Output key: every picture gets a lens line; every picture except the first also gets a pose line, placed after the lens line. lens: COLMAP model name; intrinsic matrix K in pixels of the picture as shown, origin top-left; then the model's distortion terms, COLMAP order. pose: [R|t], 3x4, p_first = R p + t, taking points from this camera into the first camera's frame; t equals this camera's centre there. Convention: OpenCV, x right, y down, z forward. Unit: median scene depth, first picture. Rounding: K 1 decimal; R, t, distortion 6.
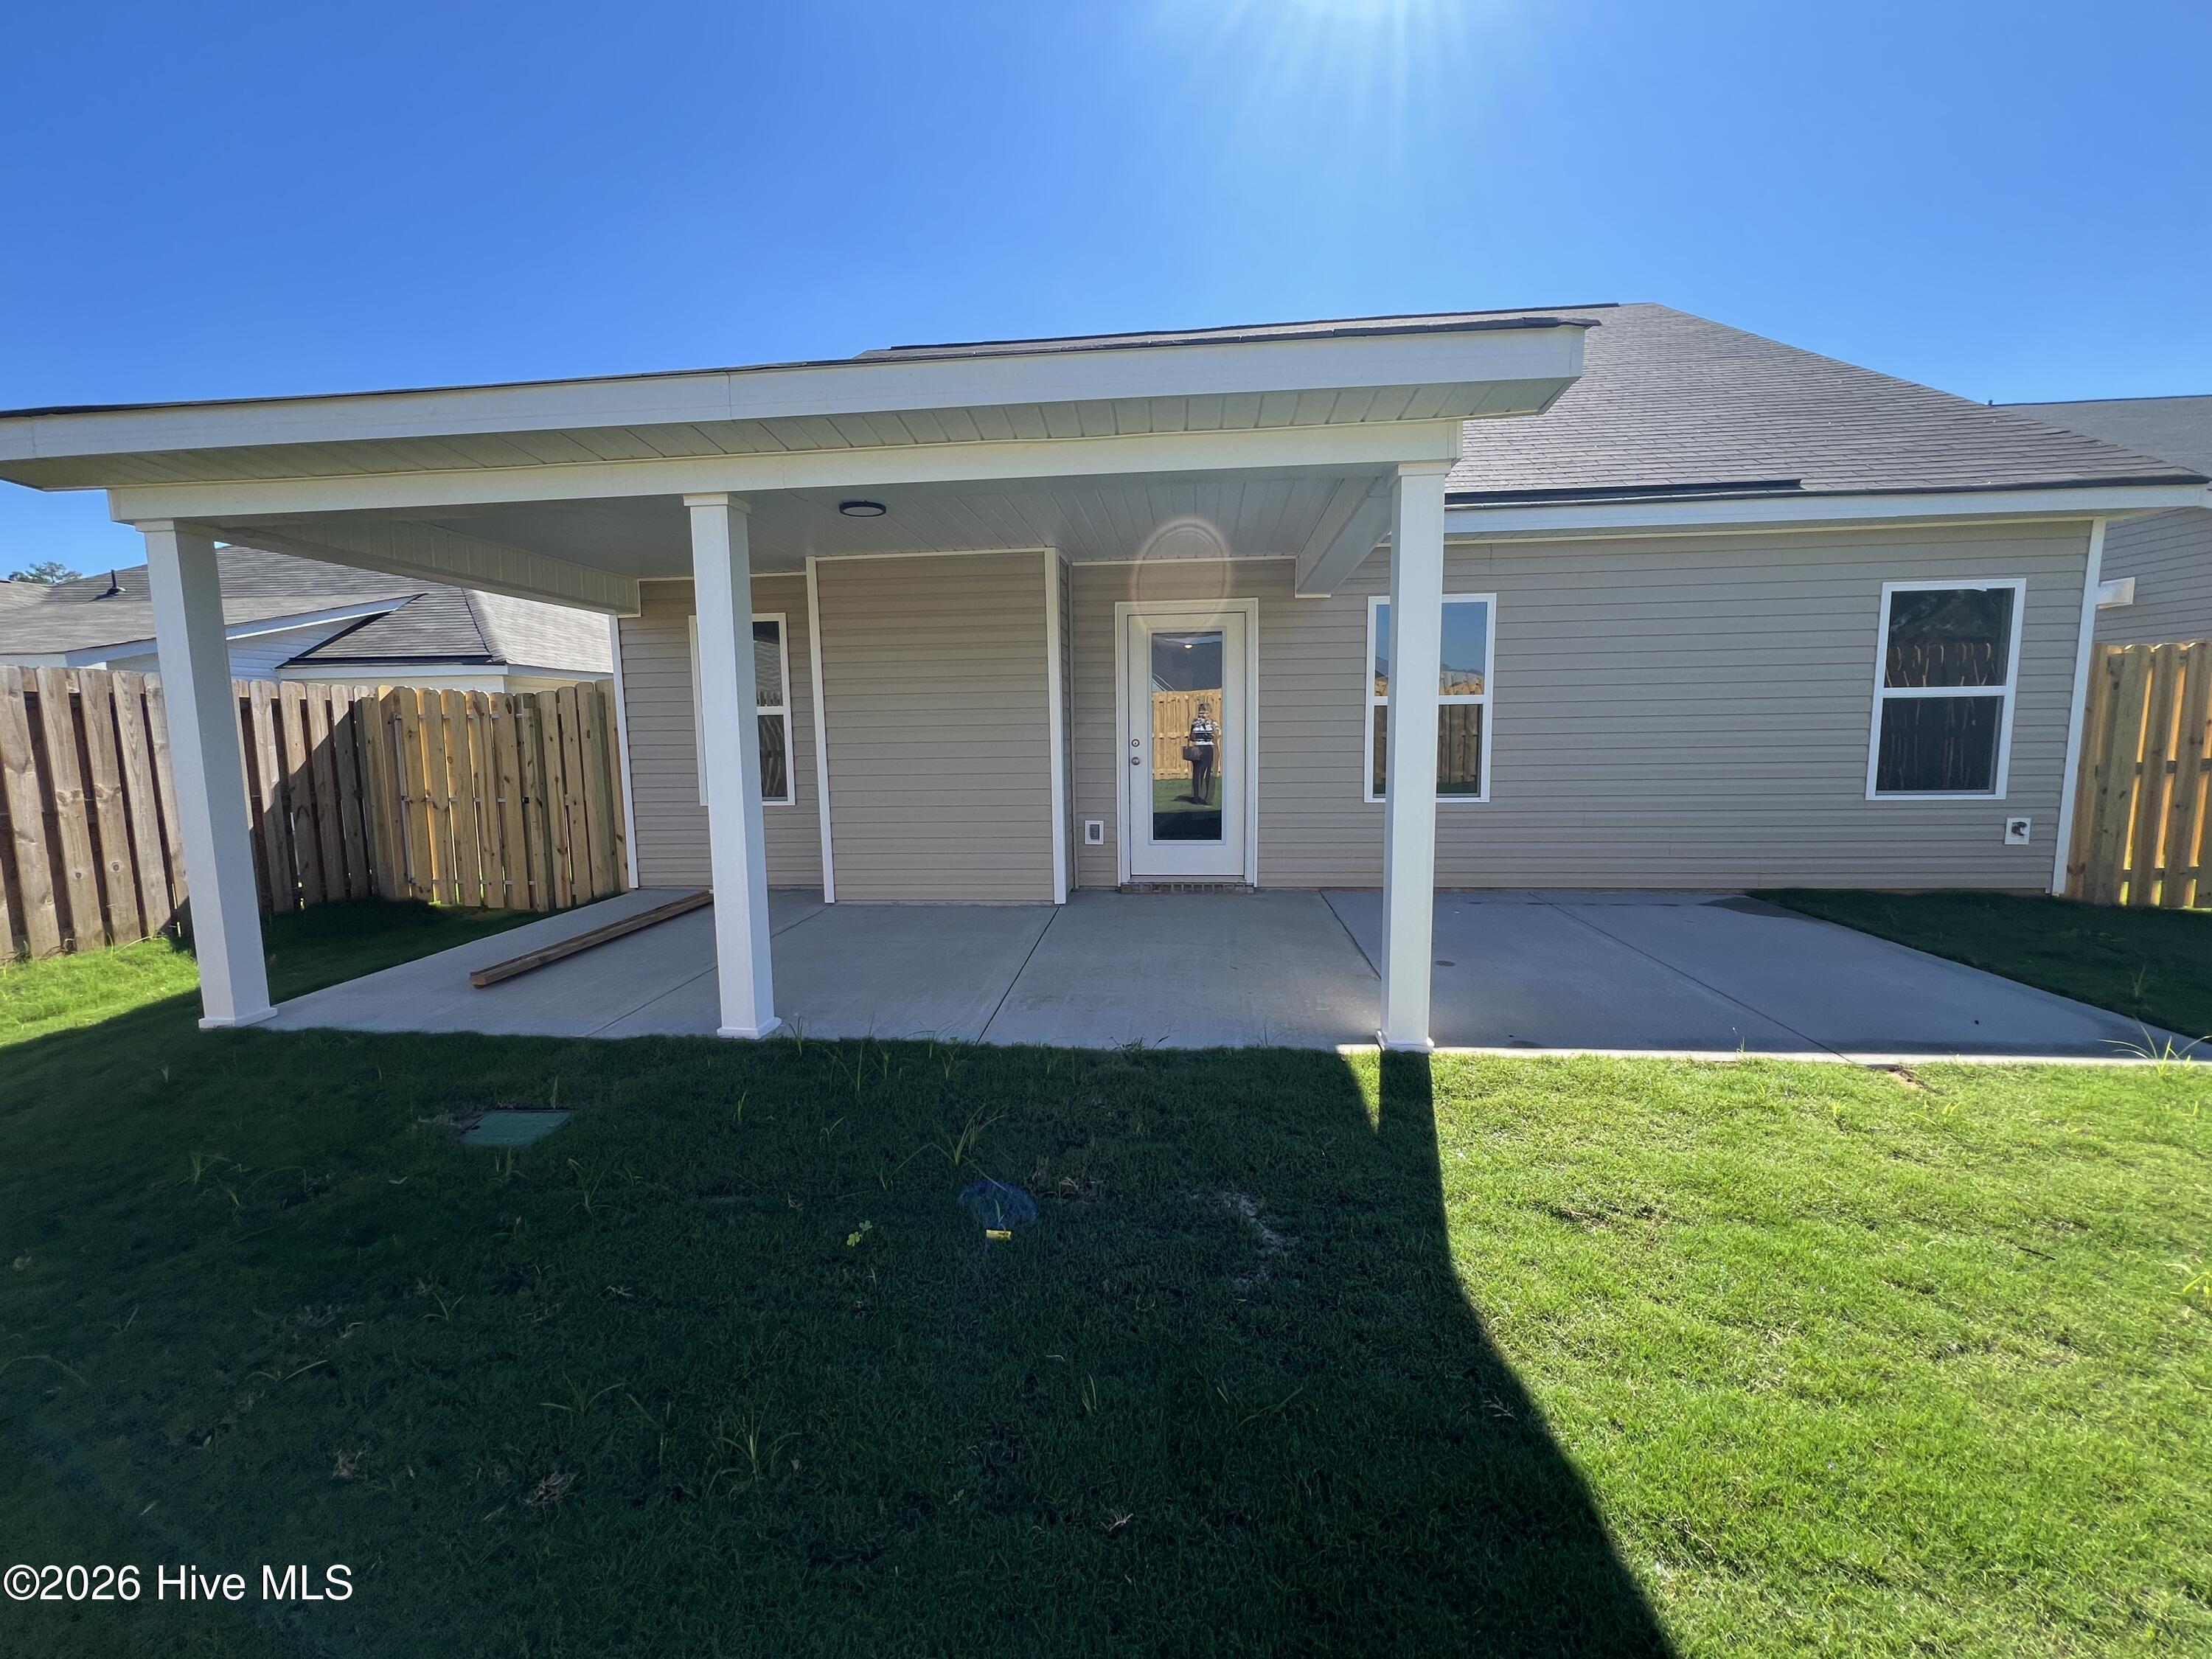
lens RADIAL K [[895.7, 0, 1111.6], [0, 895.7, 829.6], [0, 0, 1]] dist [-0.002762, 0.000612]
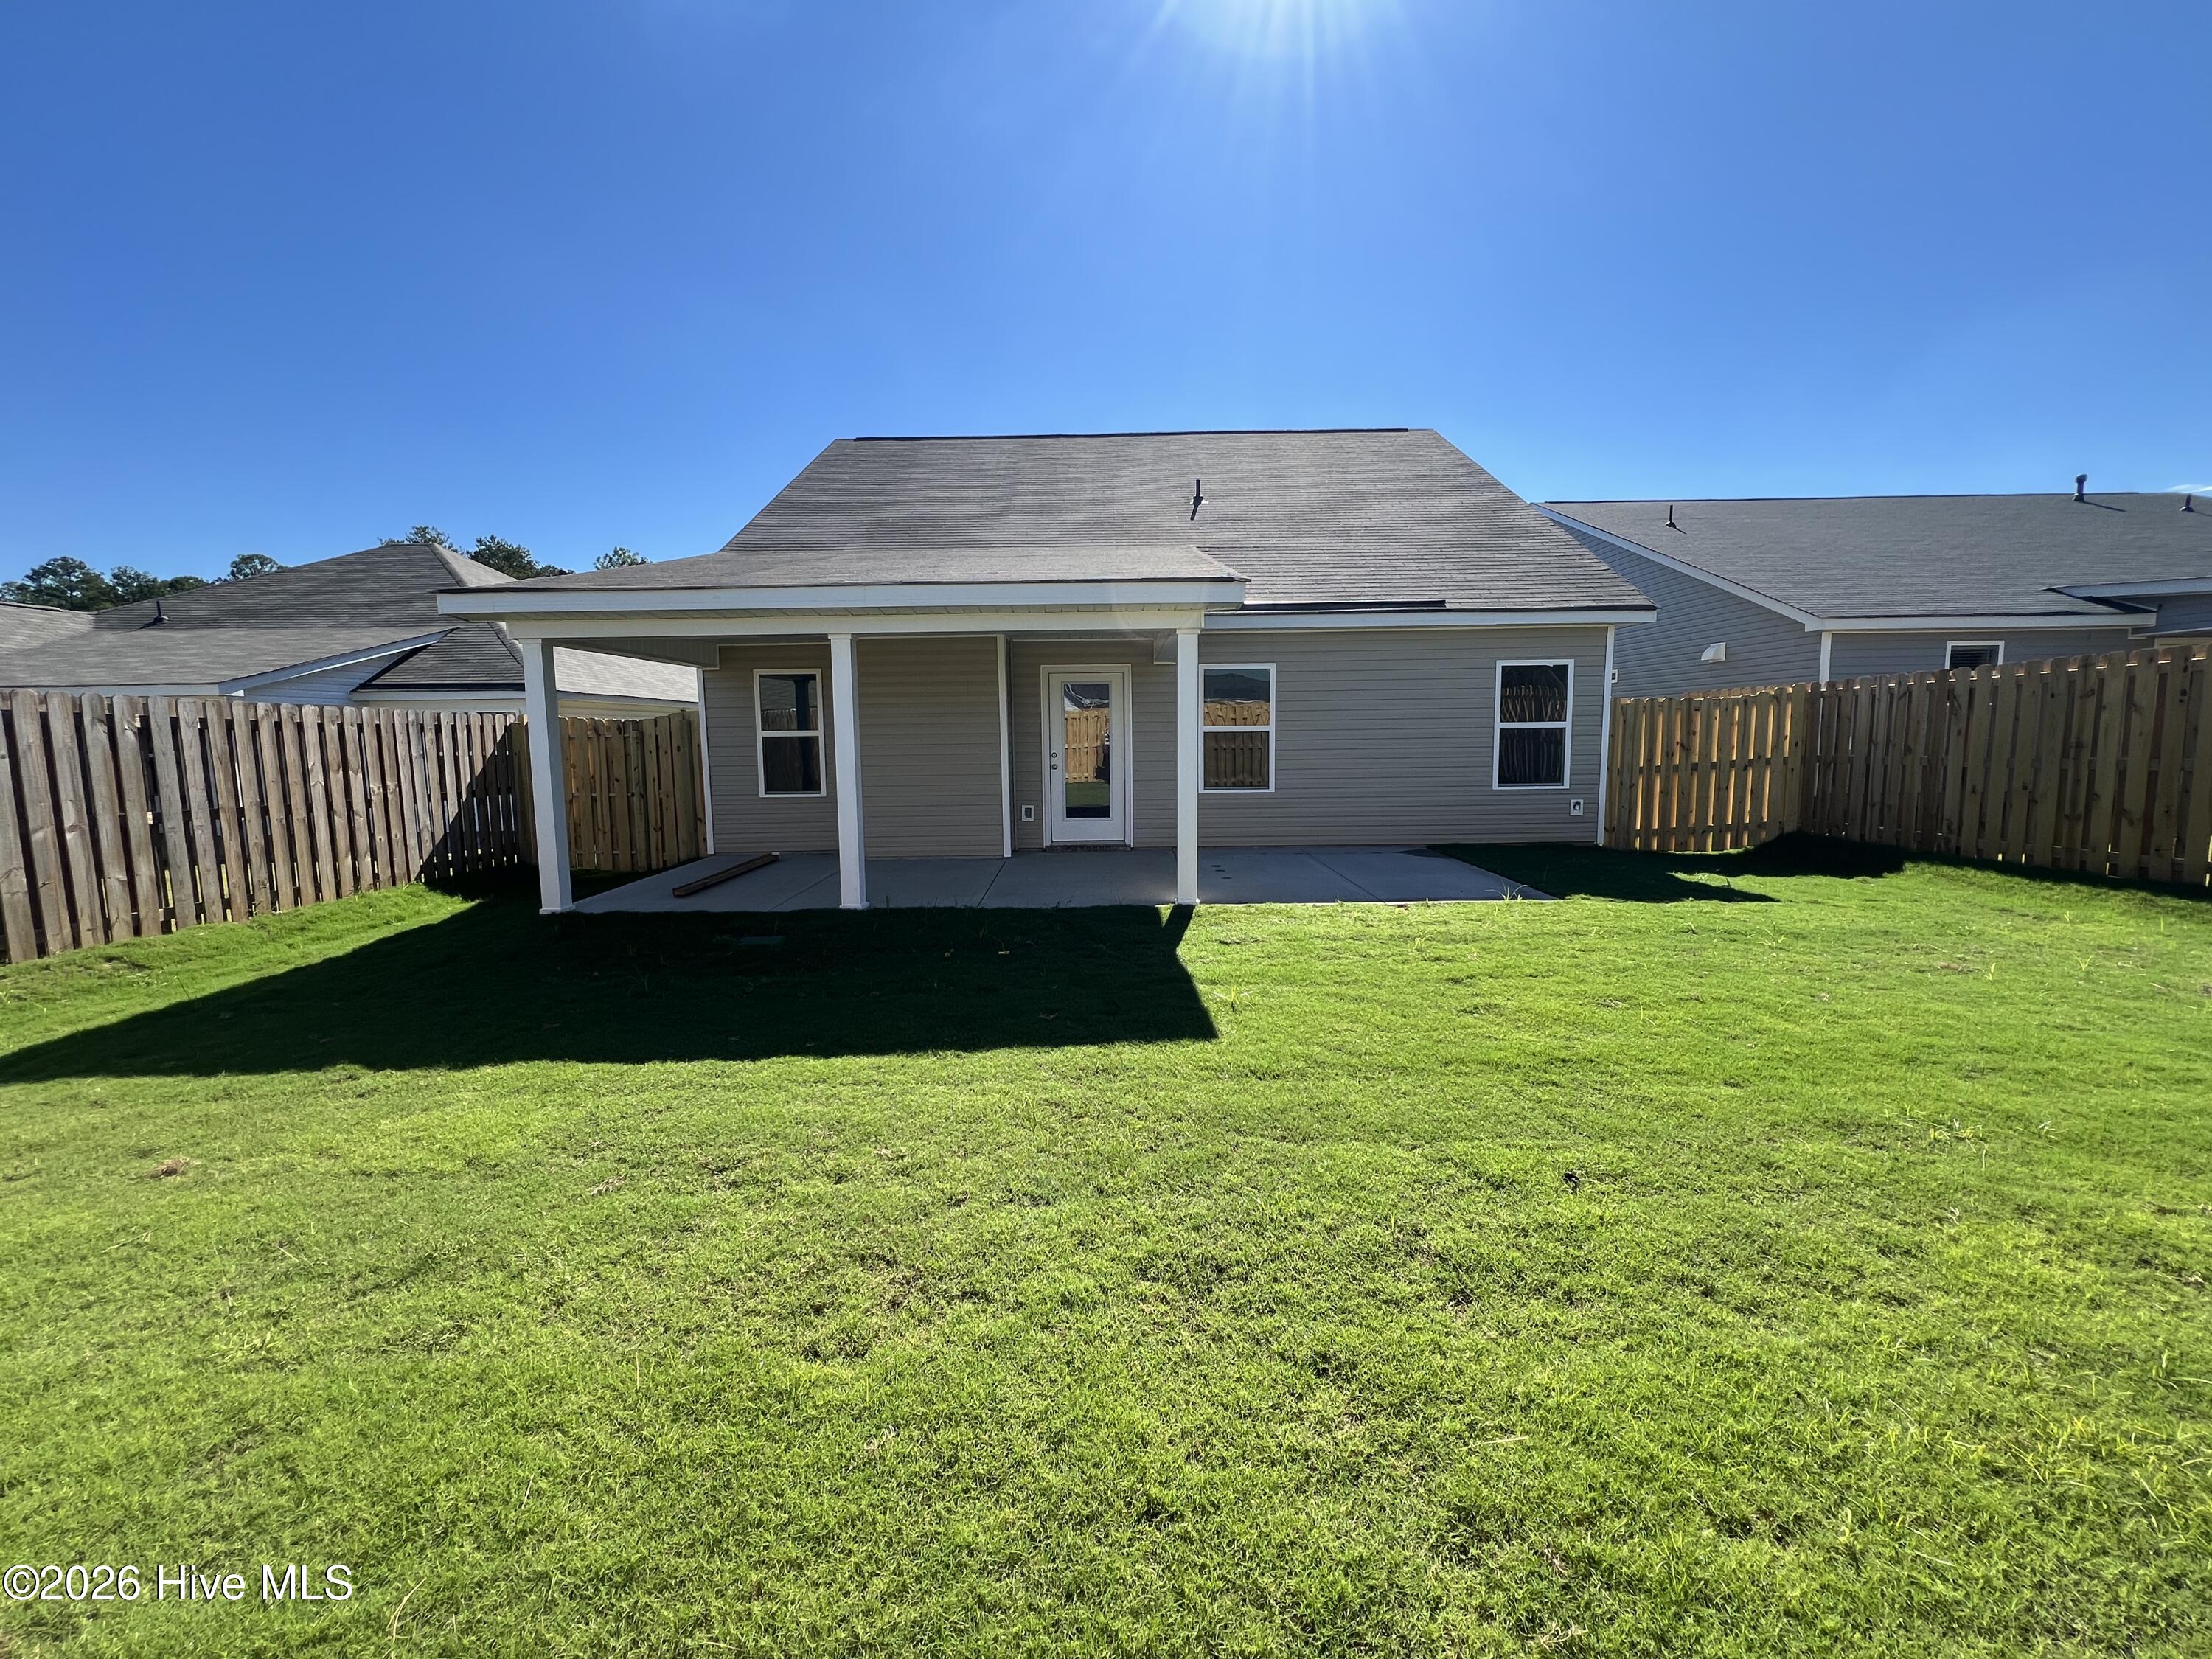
lens RADIAL K [[895.7, 0, 1099.9], [0, 895.7, 824.8], [0, 0, 1]] dist [-0.002762, 0.000612]
pose [[0.996811, -0.006234, 0.079551, -0.020455], [0.007240, 0.999897, -0.012363, 0.047623], [-0.079466, 0.012899, 0.996754, -0.597283]]
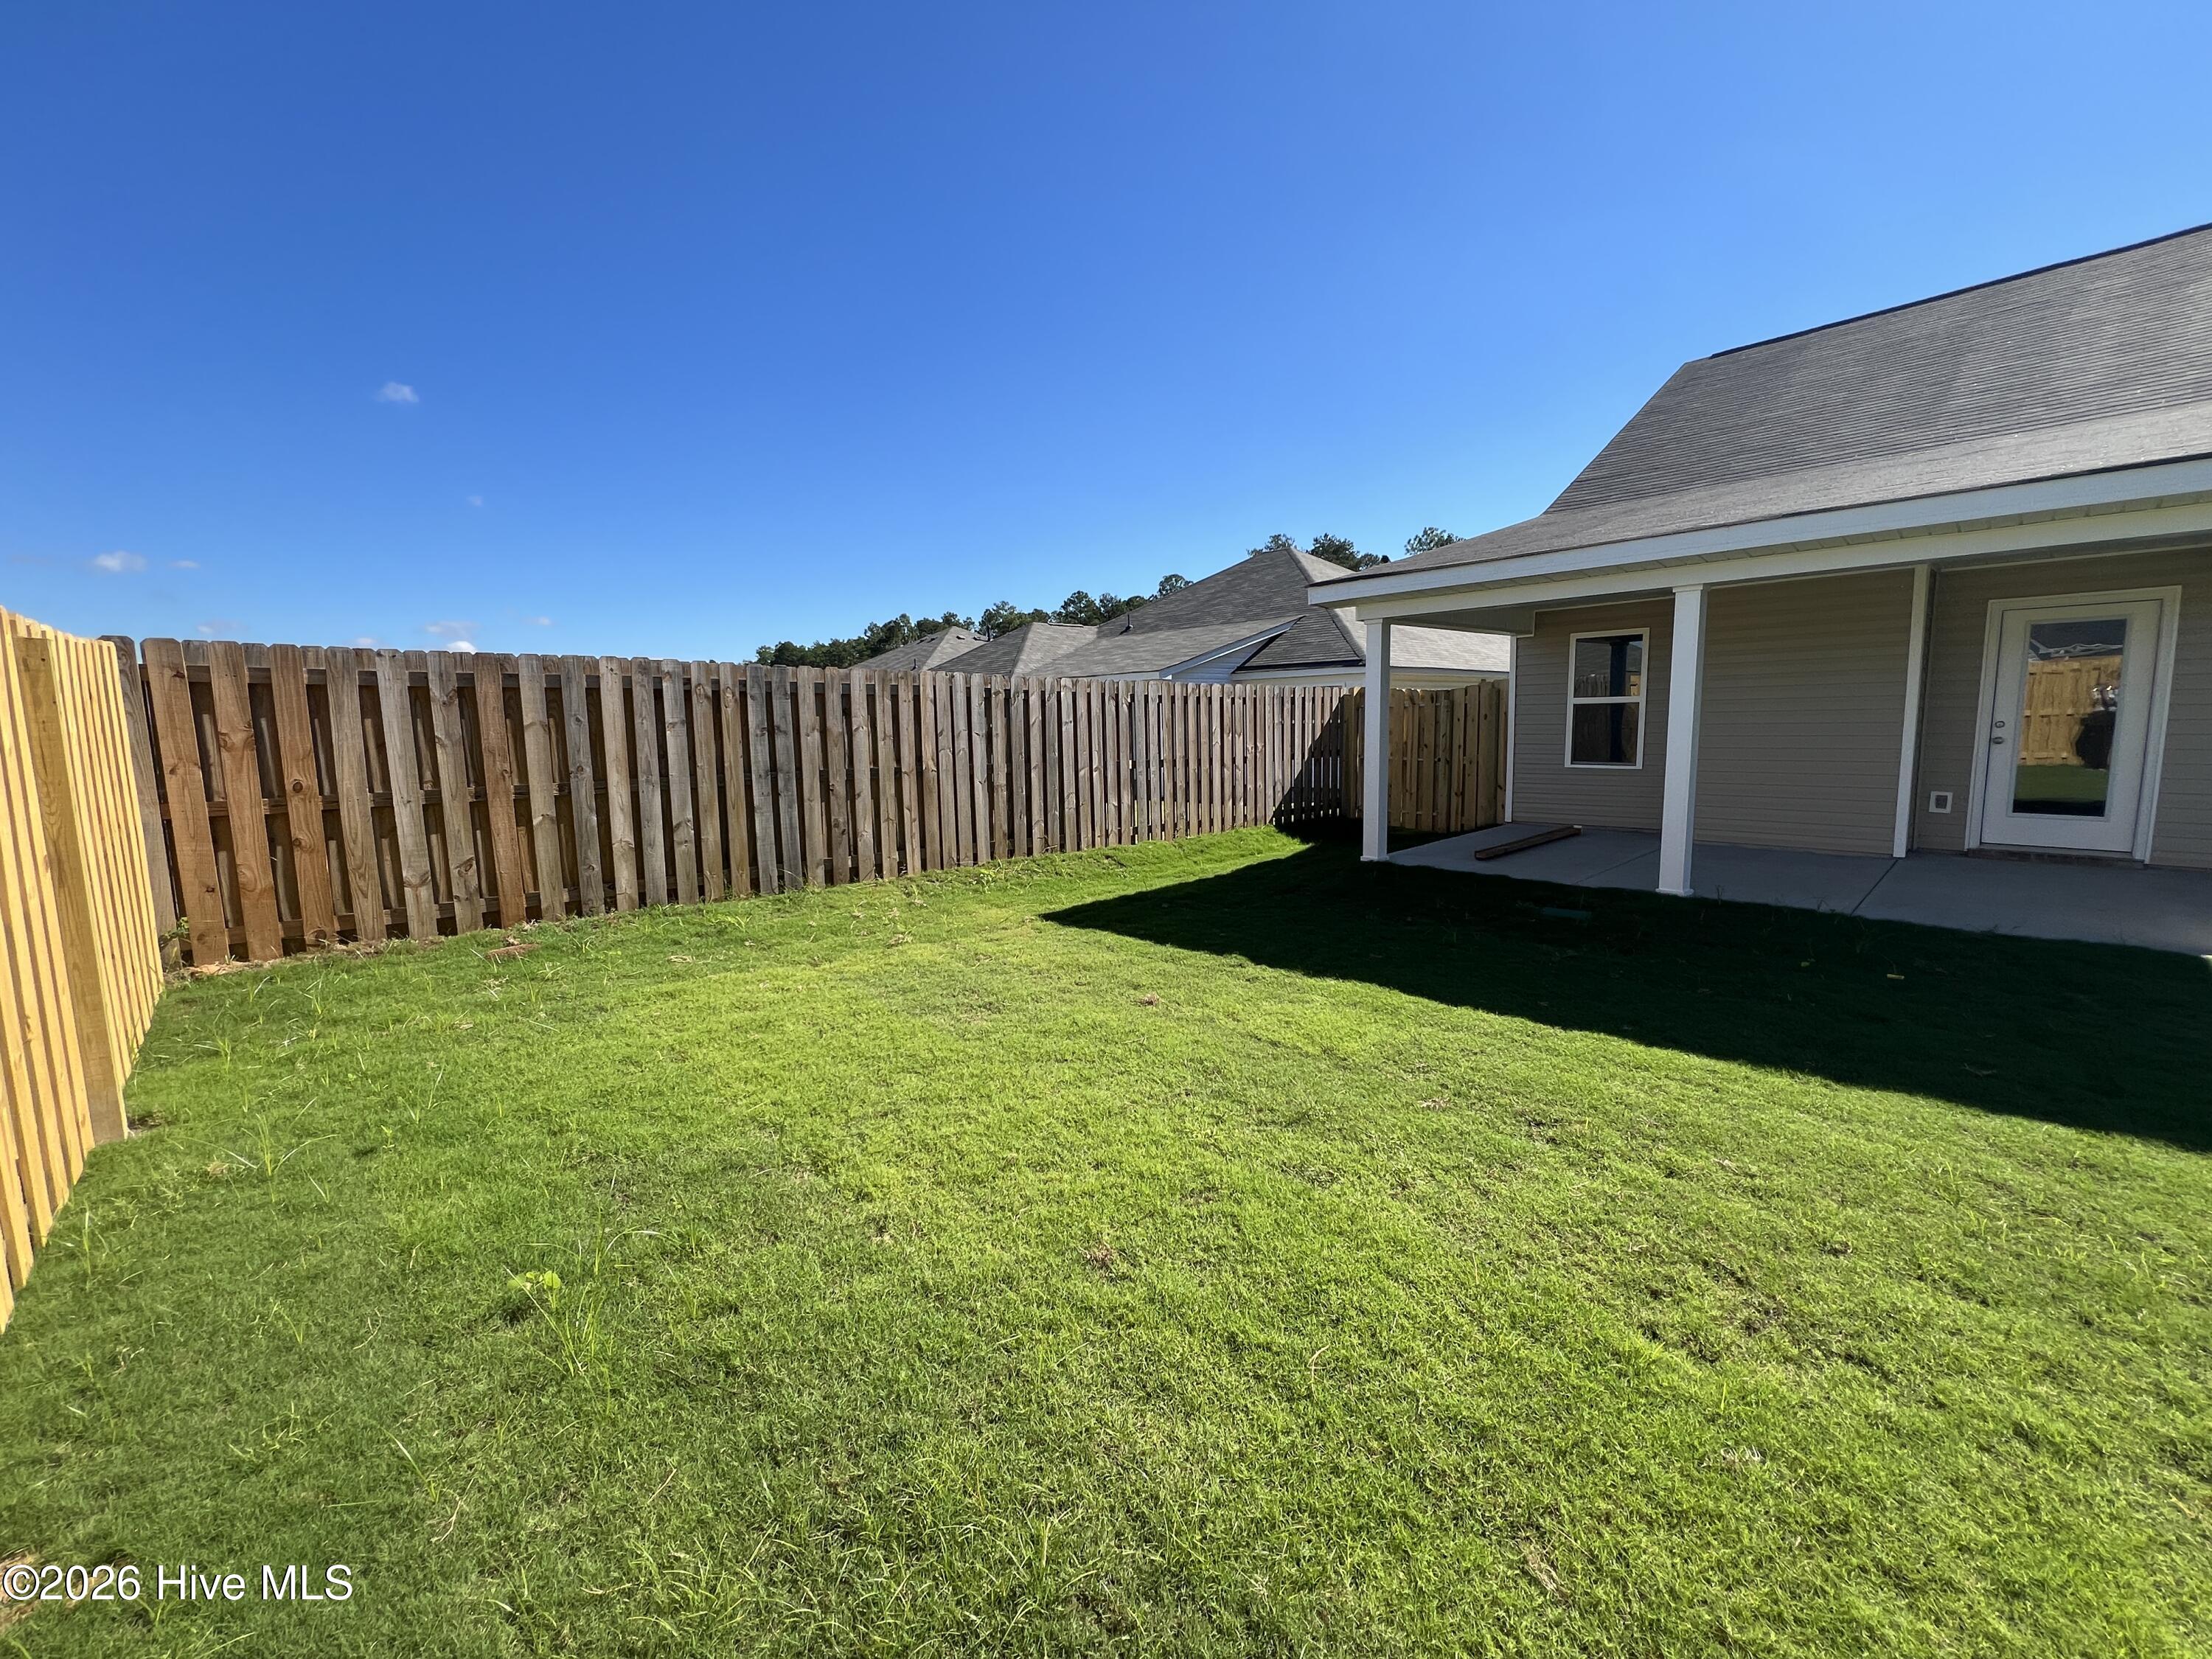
lens RADIAL K [[895.7, 0, 1104.9], [0, 895.7, 825.3], [0, 0, 1]] dist [-0.002762, 0.000612]
pose [[0.739148, 0.079468, -0.668838, -0.047288], [-0.065341, 0.996792, 0.046223, 0.054839], [0.670366, 0.009537, 0.741970, -0.629626]]
